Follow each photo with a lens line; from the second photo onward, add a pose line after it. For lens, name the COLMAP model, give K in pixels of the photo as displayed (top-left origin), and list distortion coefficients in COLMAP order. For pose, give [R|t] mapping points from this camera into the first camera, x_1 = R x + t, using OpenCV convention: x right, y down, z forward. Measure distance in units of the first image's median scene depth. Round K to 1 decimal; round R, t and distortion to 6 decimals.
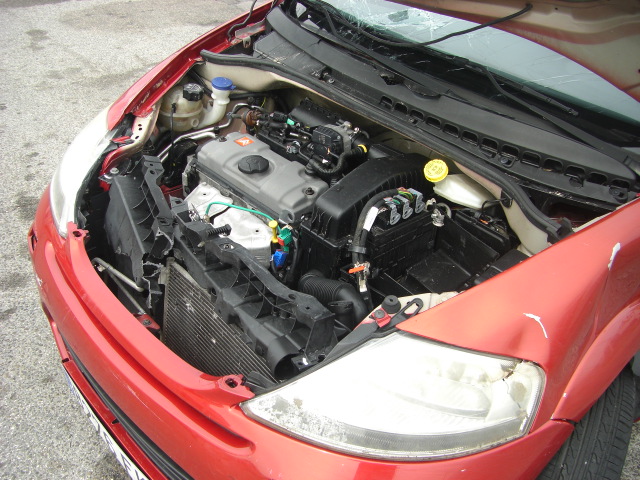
lens RADIAL K [[718.8, 0, 309.8], [0, 718.8, 251.1], [0, 0, 1]] dist [-0.134876, 0.000000]
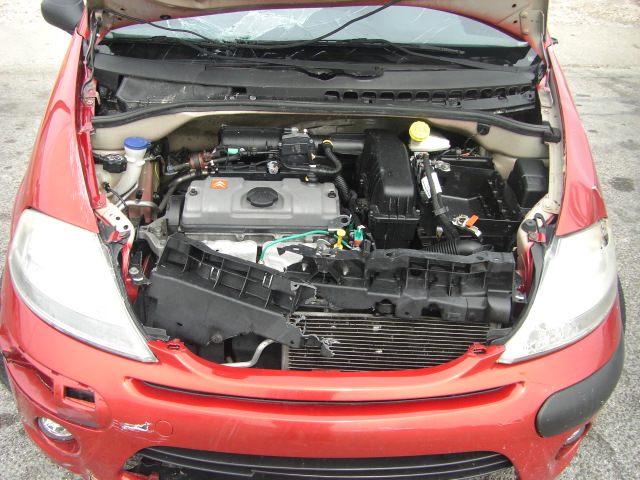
lens RADIAL K [[718.8, 0, 309.7], [0, 718.8, 240.1], [0, 0, 1]] dist [-0.134876, 0.000000]
pose [[0.656961, -0.433845, 0.616588, -0.772870], [0.435417, 0.885991, 0.159476, -0.227416], [-0.615479, 0.163703, 0.770965, 0.239024]]
